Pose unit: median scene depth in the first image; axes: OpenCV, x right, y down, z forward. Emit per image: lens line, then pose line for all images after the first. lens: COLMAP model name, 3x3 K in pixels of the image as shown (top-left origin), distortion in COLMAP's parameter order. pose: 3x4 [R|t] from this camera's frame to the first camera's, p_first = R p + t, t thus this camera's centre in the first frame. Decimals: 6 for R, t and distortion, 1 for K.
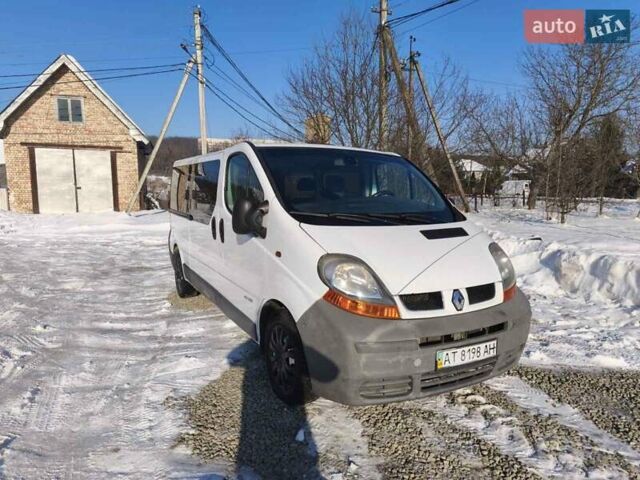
lens RADIAL K [[432.4, 0, 320.0], [0, 432.4, 240.0], [0, 0, 1]] dist [0.063390, -0.057858]
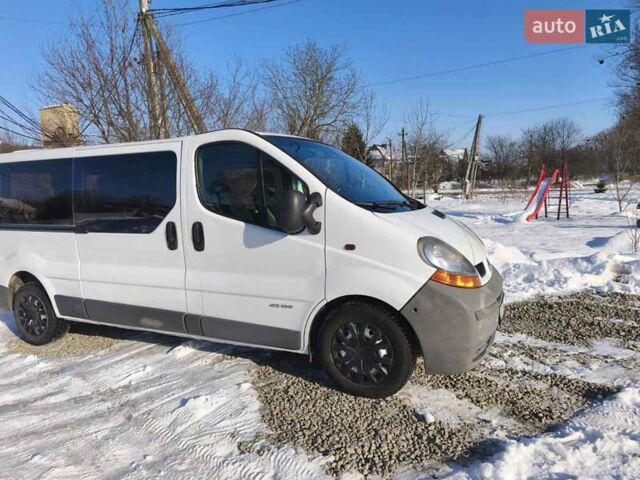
lens RADIAL K [[432.4, 0, 320.0], [0, 432.4, 240.0], [0, 0, 1]] dist [0.063390, -0.057858]
pose [[0.799859, -0.106501, 0.590663, -0.725534], [0.111194, 0.993389, 0.028539, -0.017493], [-0.589798, 0.042851, 0.806413, 0.279480]]
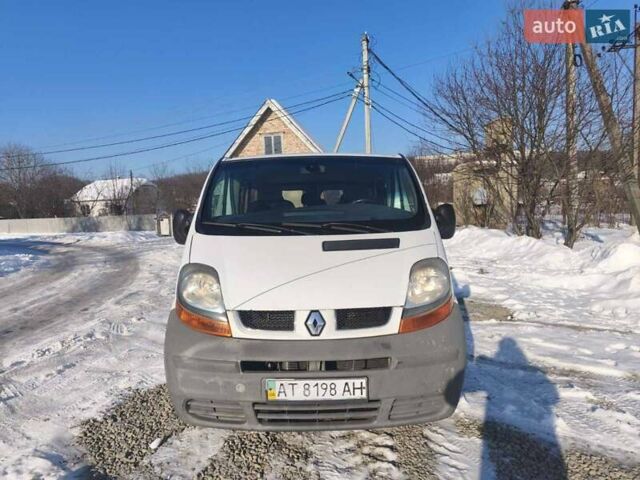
lens RADIAL K [[432.4, 0, 320.0], [0, 432.4, 240.0], [0, 0, 1]] dist [0.063390, -0.057858]
pose [[0.870218, -0.000724, -0.492667, 0.711326], [-0.018376, 0.999255, -0.033926, 0.005757], [0.492324, 0.038576, 0.869557, 0.259964]]
